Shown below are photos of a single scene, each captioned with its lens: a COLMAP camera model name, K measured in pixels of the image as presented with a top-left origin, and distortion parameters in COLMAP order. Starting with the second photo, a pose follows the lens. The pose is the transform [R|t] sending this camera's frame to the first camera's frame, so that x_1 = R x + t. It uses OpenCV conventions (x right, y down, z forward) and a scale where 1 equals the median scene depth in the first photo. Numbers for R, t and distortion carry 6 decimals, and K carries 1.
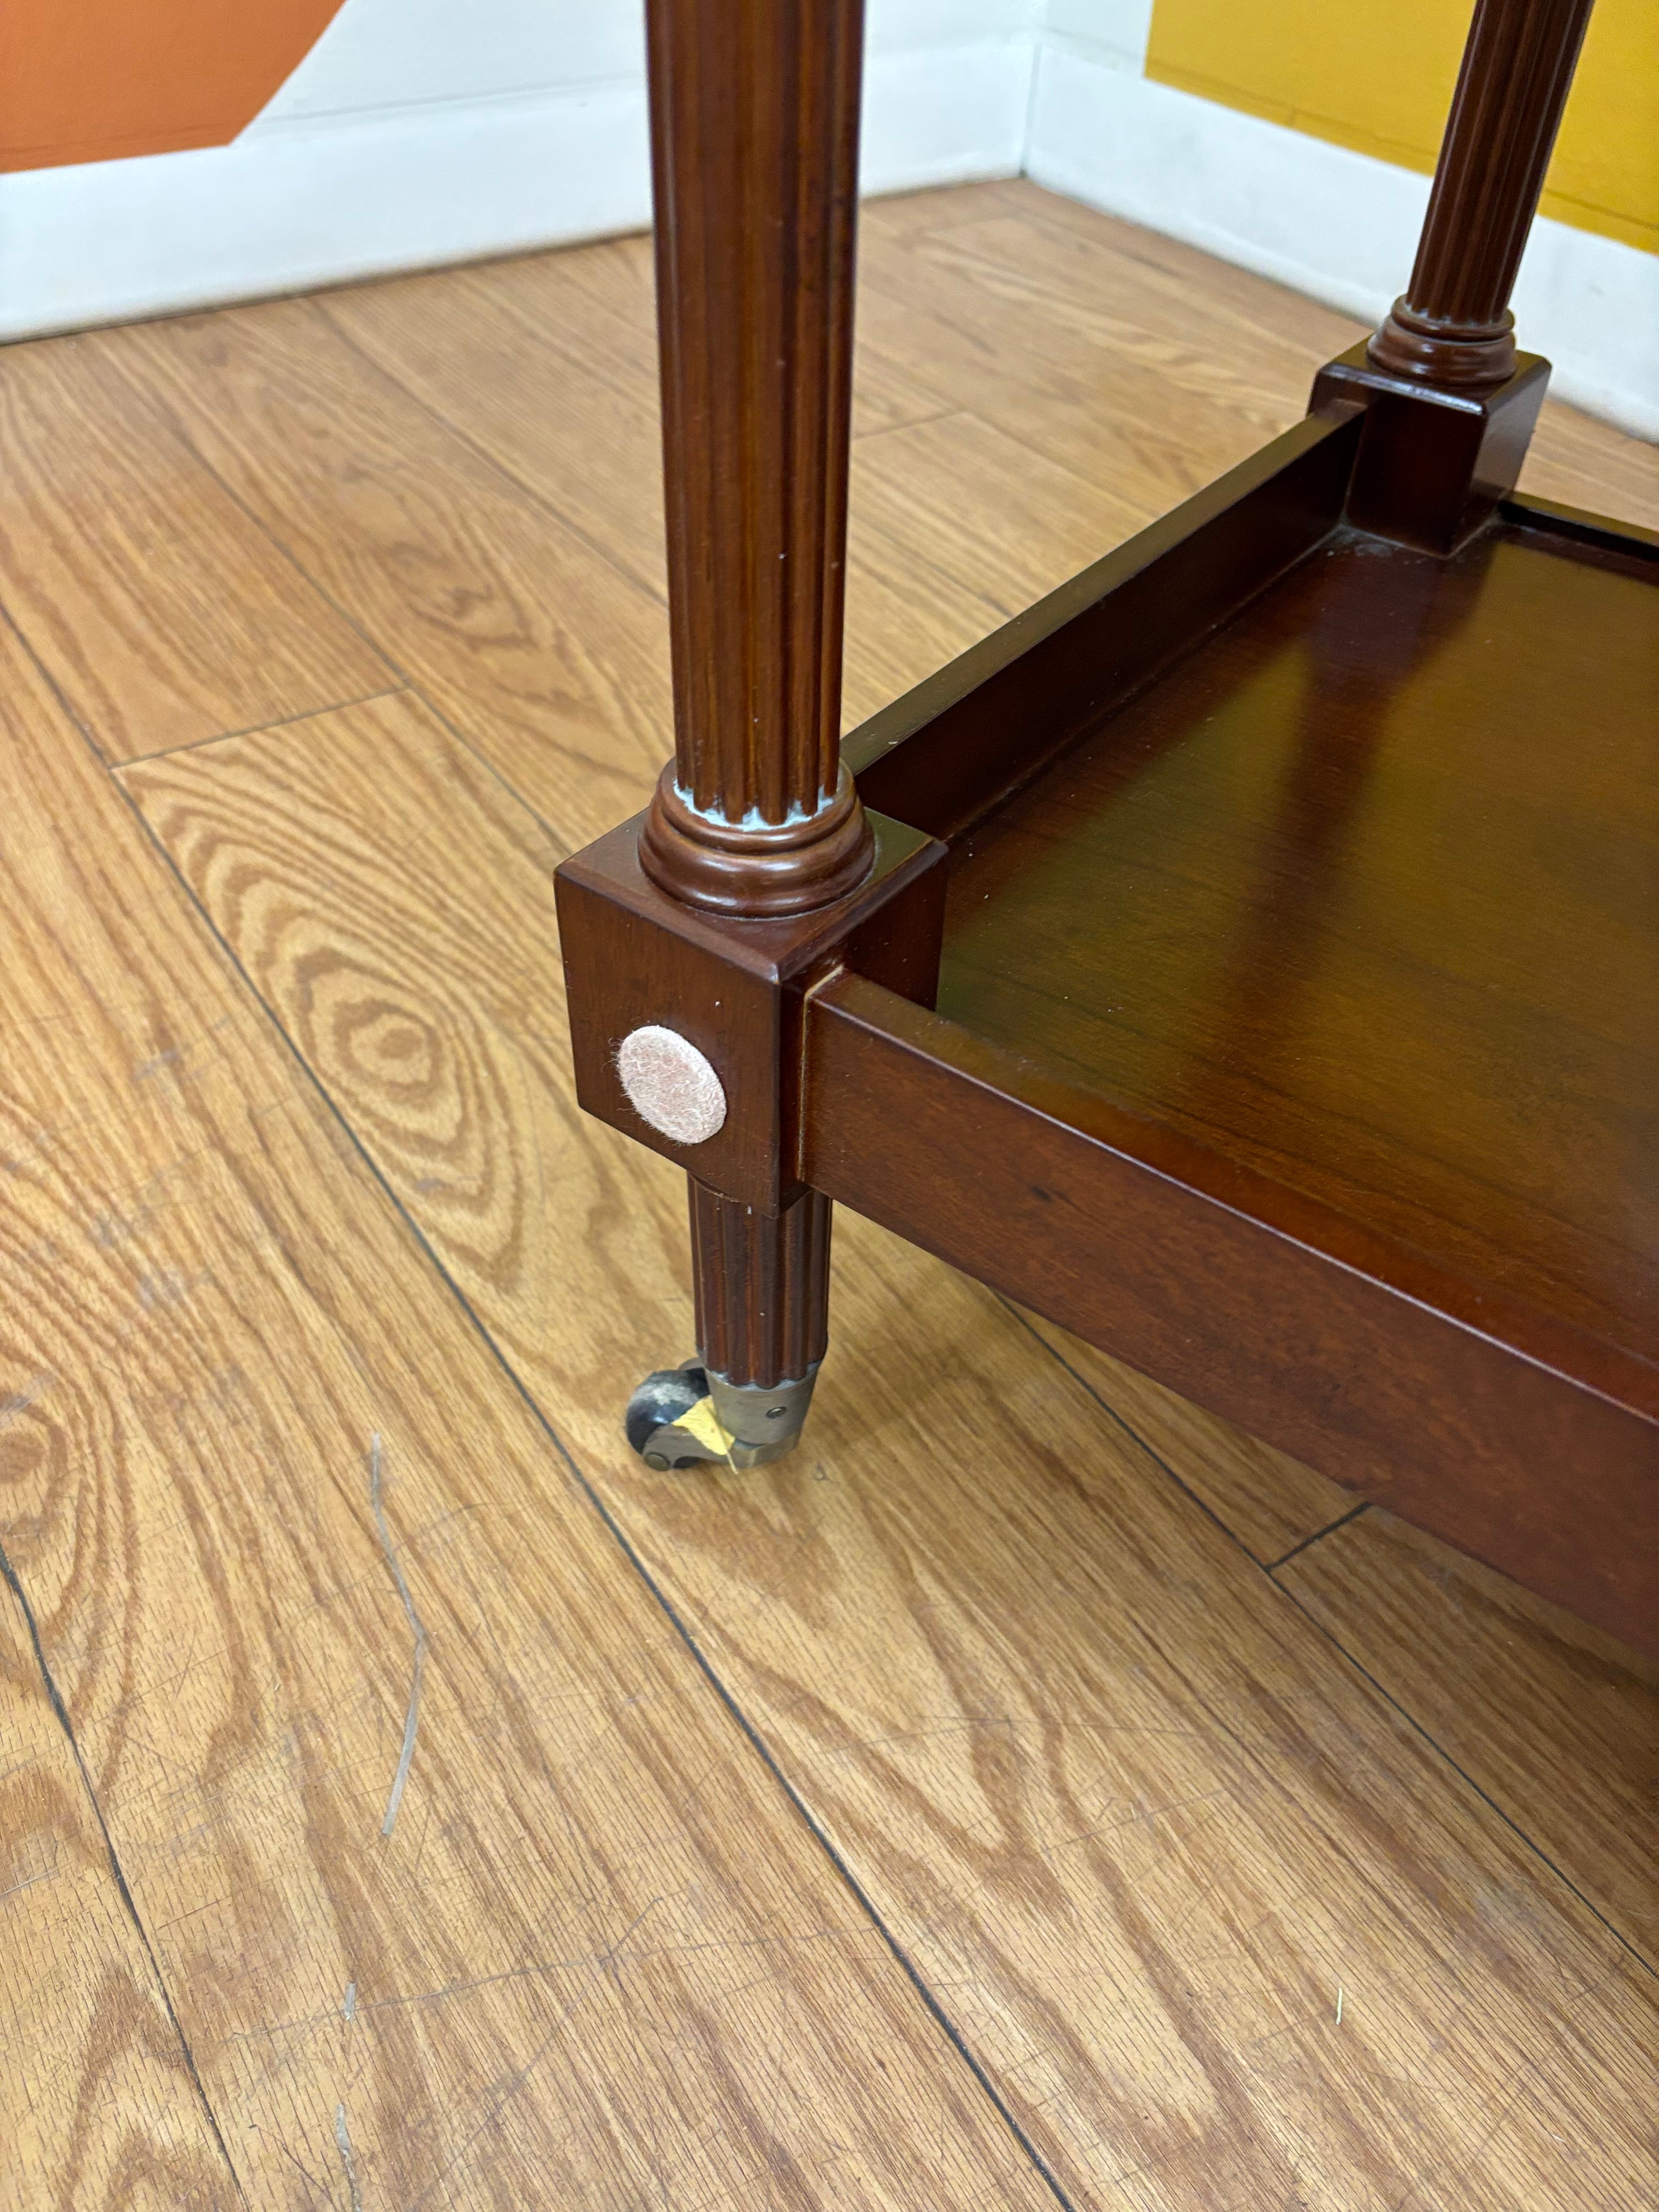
lens RADIAL K [[1710.0, 0, 819.9], [0, 1710.0, 1110.5], [0, 0, 1]] dist [0.005319, 0.003894]
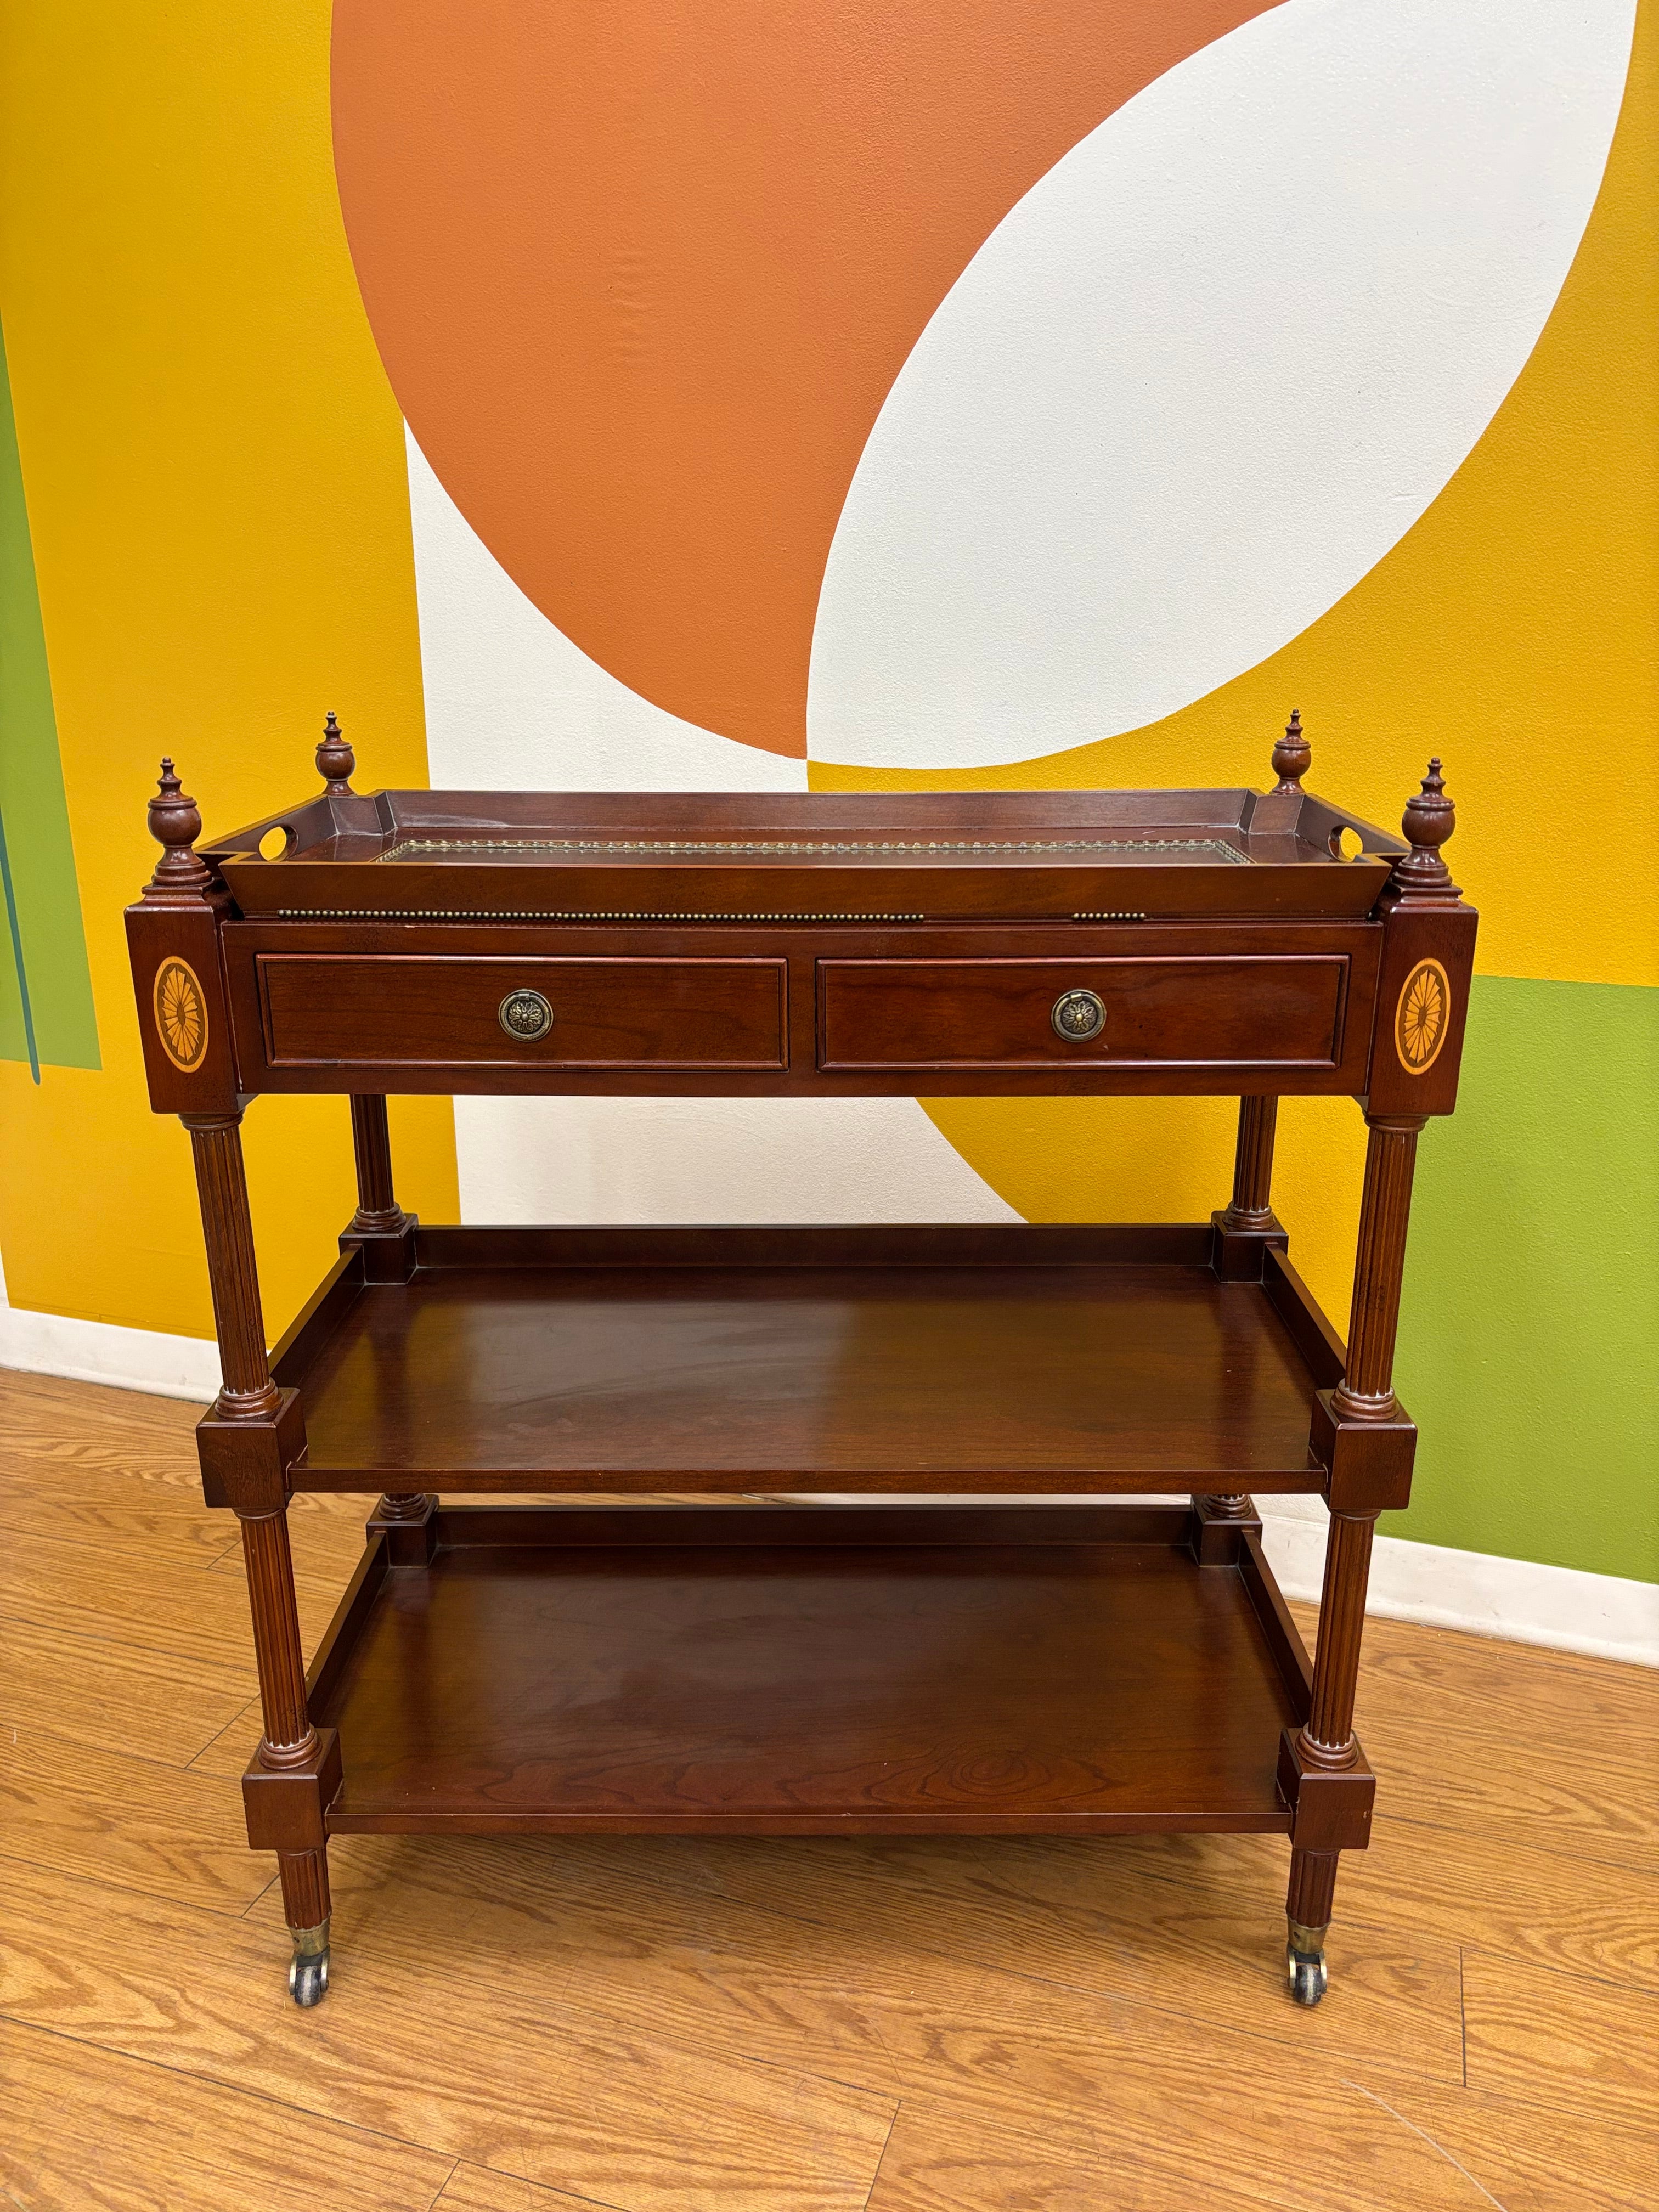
lens RADIAL K [[1660.9, 0, 844.4], [0, 1660.9, 1128.3], [0, 0, 1]] dist [0.096283, -0.123226]
pose [[0.783329, -0.218640, 0.581887, -0.344789], [0.439716, 0.856563, -0.270093, 0.351572], [-0.439370, 0.467437, 0.767110, -2.454811]]
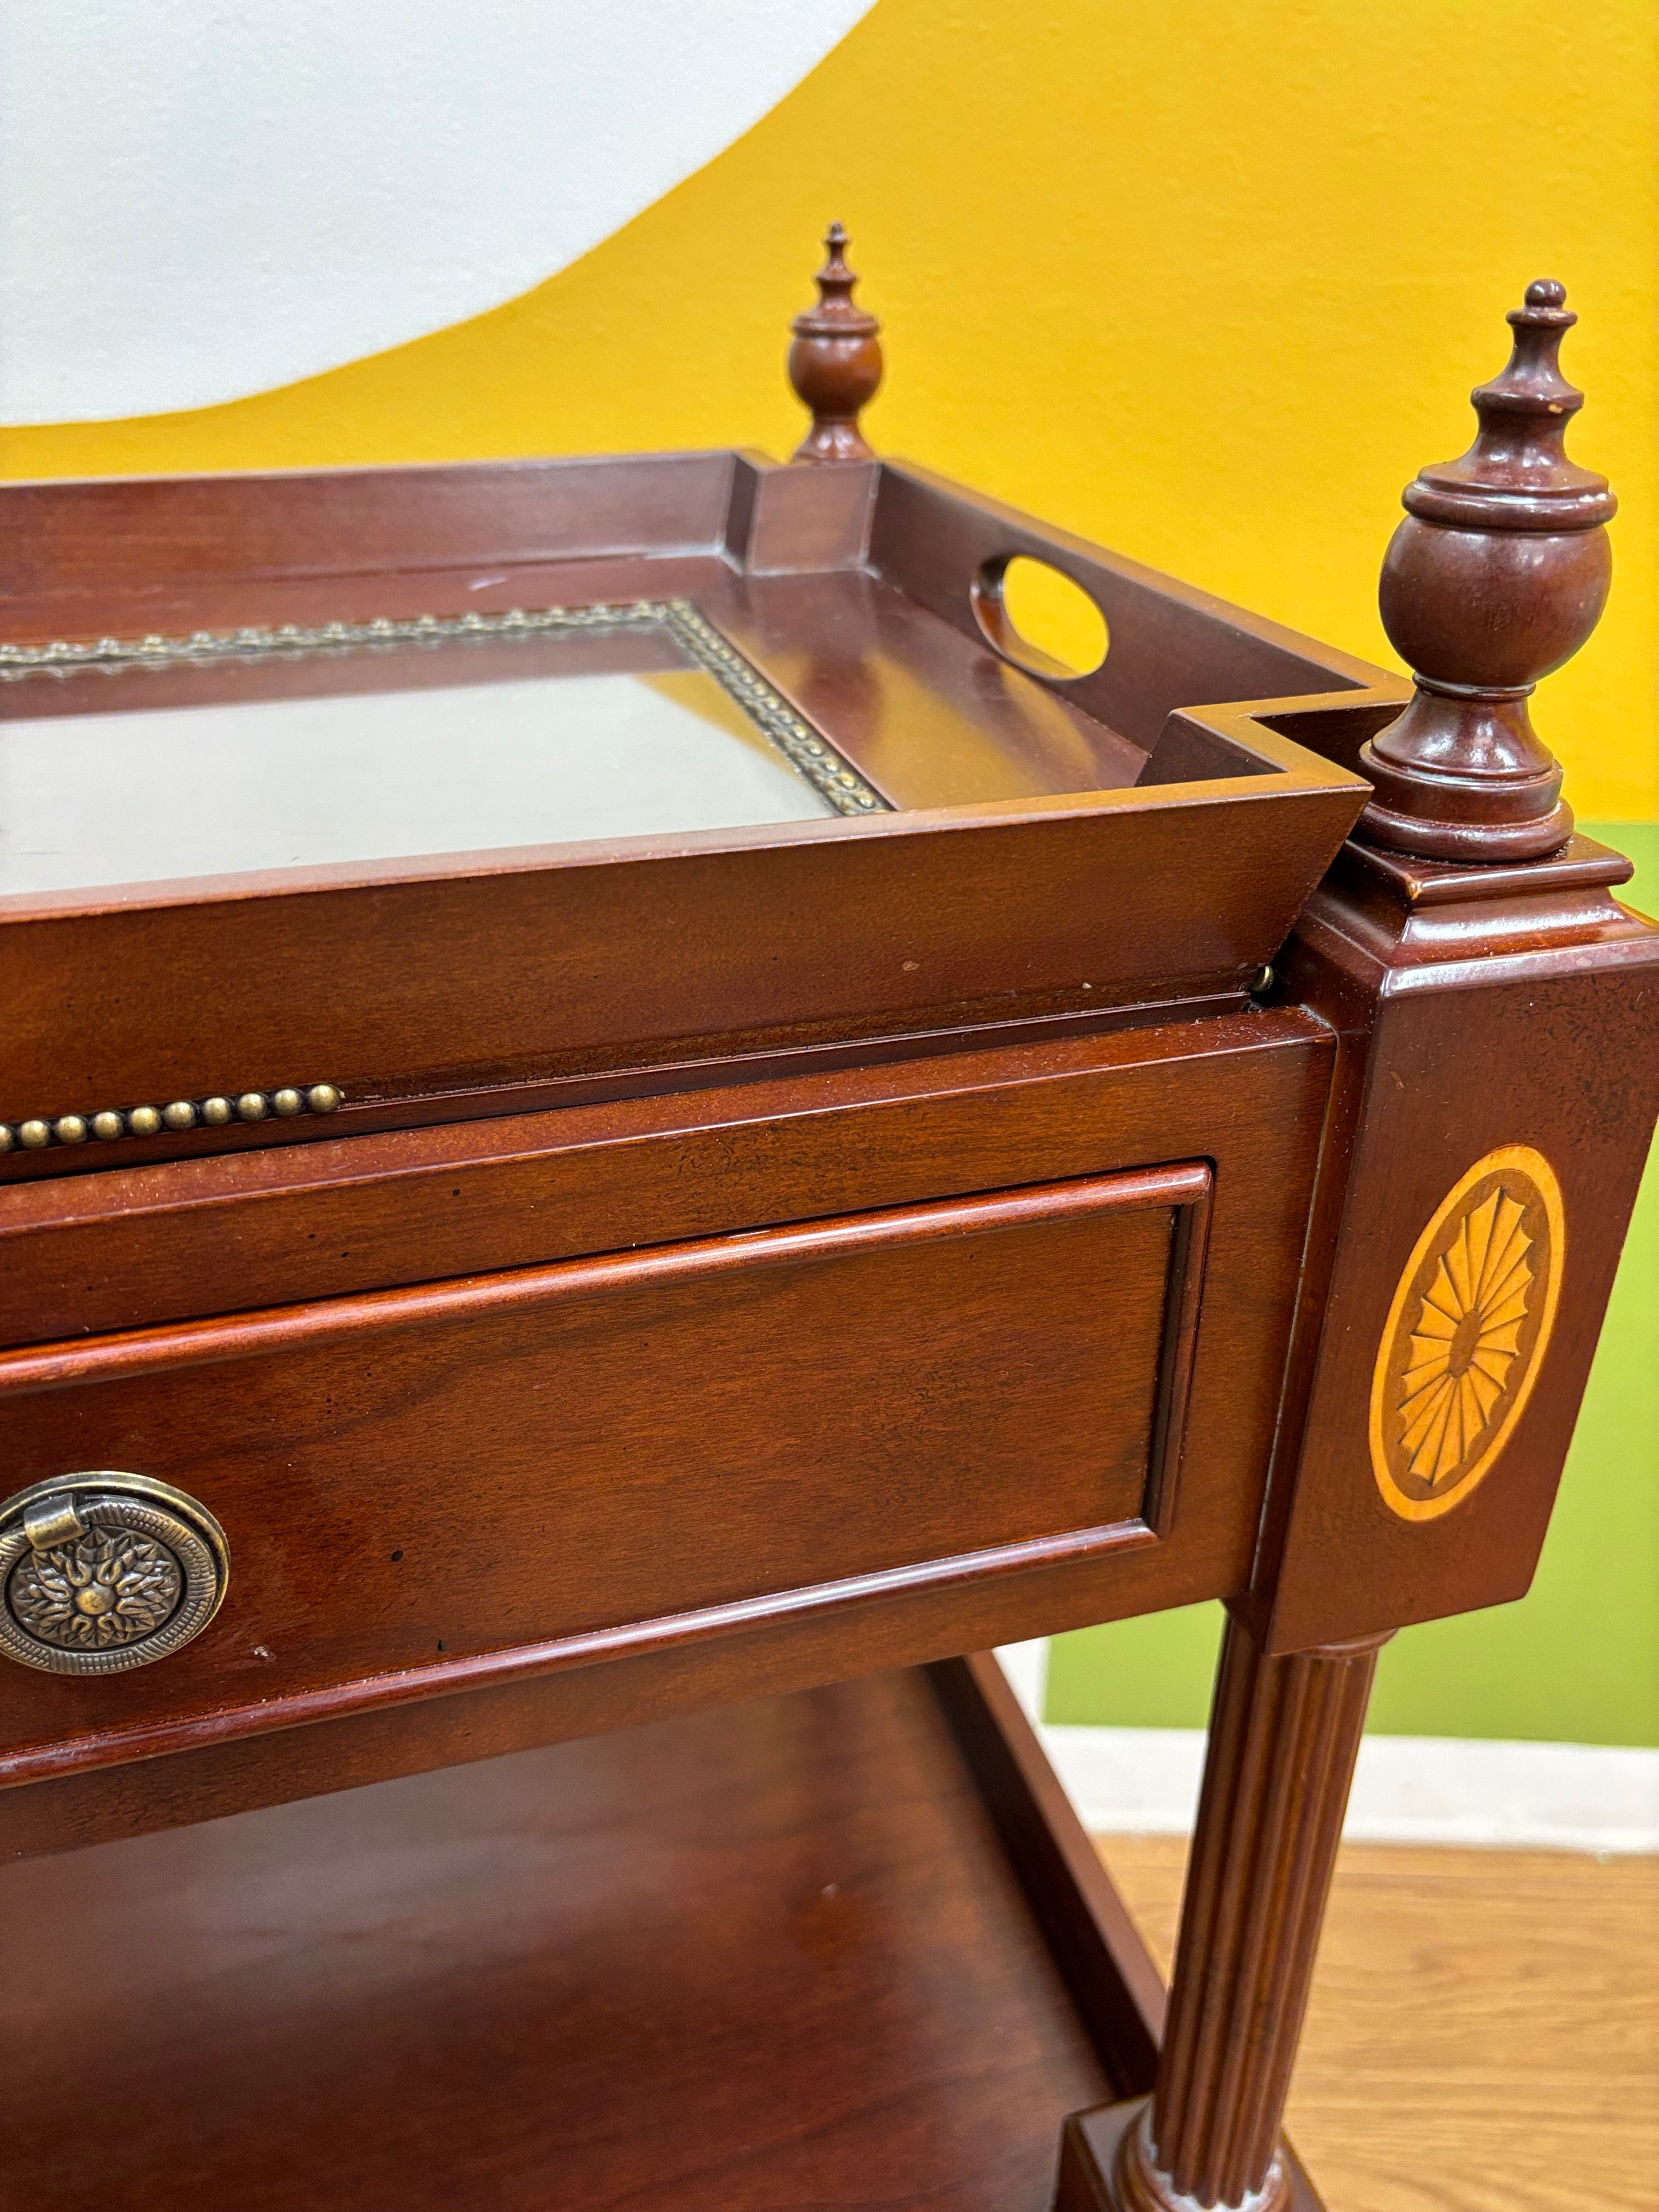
lens RADIAL K [[1690.0, 0, 798.8], [0, 1690.0, 1119.7], [0, 0, 1]] dist [0.007507, 0.002527]
pose [[0.589976, -0.411539, 0.694668, 1.125995], [0.570238, 0.821476, 0.002365, -0.260295], [-0.571627, 0.394731, 0.719326, -1.436573]]
